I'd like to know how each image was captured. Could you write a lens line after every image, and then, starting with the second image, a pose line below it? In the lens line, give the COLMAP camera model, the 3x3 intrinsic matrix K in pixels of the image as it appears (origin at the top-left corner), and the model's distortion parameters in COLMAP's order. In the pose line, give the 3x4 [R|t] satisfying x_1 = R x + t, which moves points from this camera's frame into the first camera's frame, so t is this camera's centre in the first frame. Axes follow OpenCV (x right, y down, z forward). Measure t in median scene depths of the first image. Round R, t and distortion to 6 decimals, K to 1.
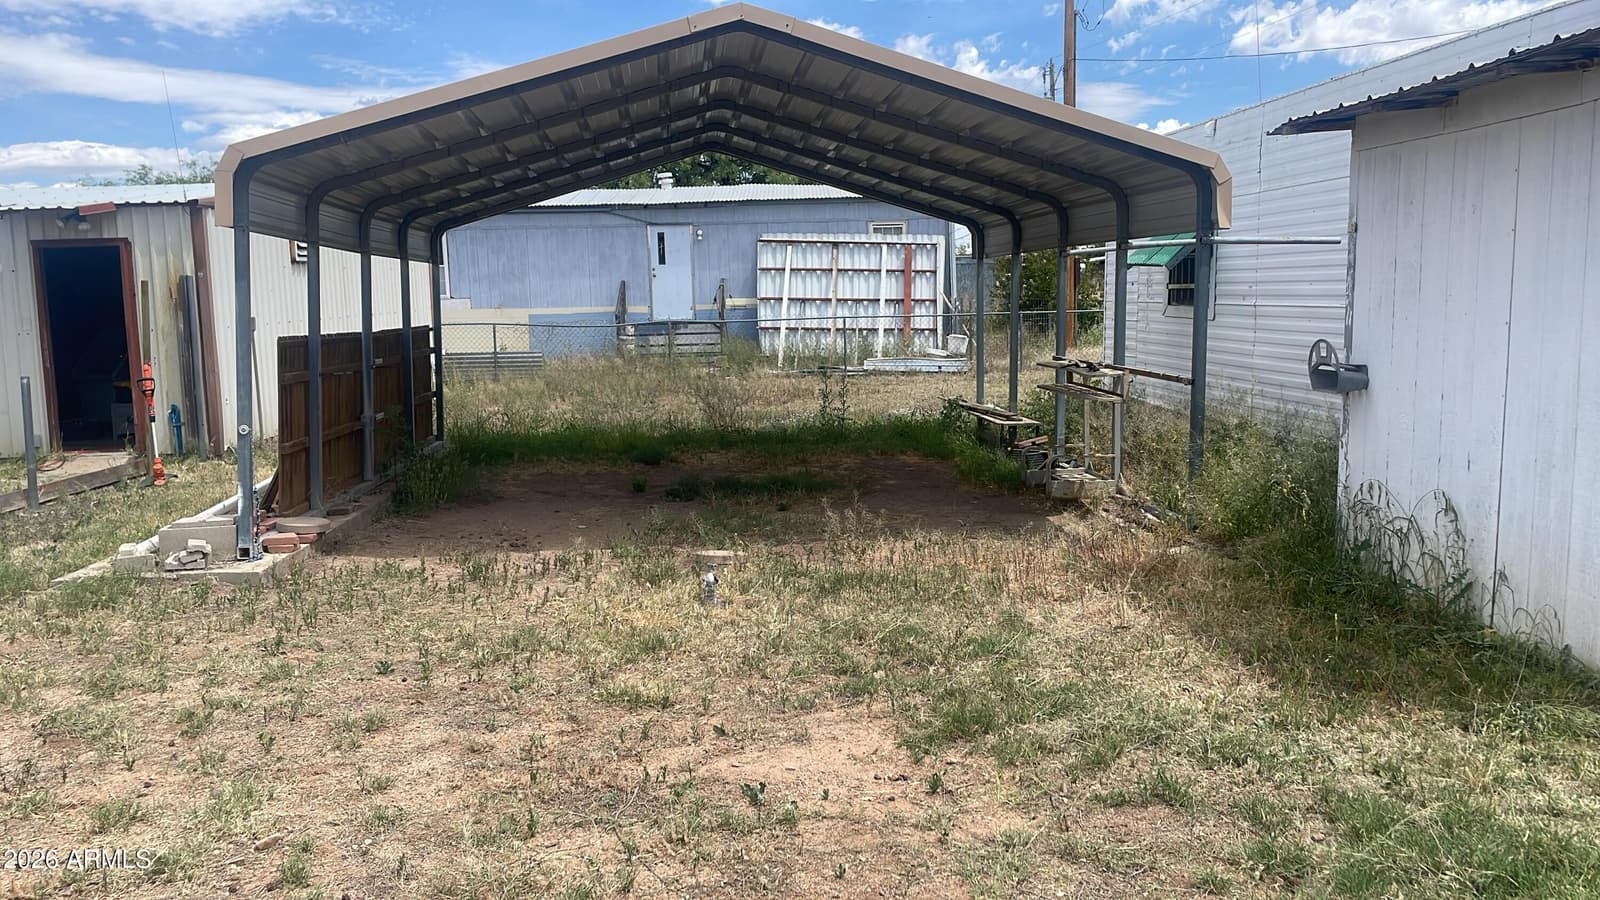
lens RADIAL K [[1257.5, 0, 799.3], [0, 1257.5, 444.2], [0, 0, 1]] dist [0.034113, -0.006635]
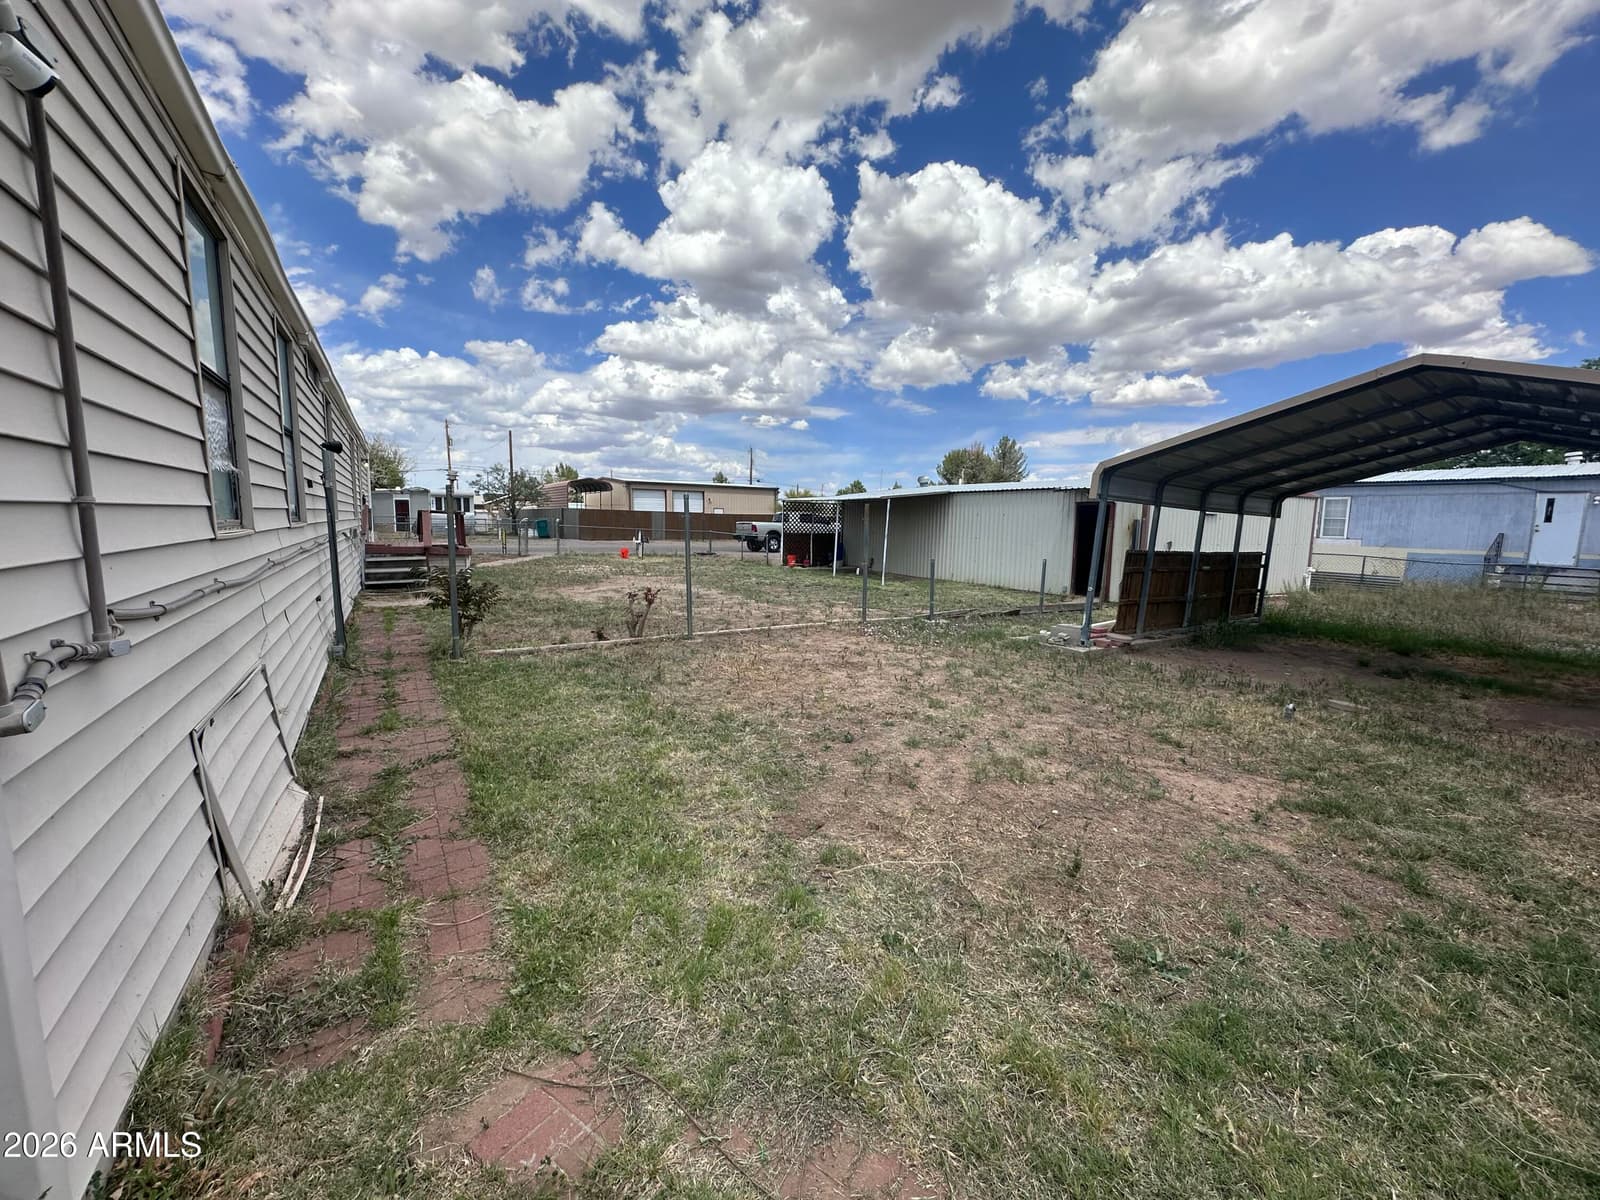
lens RADIAL K [[648.2, 0, 802.9], [0, 648.2, 608.9], [0, 0, 1]] dist [-0.002843, 0.000784]
pose [[0.505021, 0.150992, -0.849797, 0.364381], [-0.144421, 0.985481, 0.089273, -0.007057], [0.850939, 0.077643, 0.519495, -0.031752]]
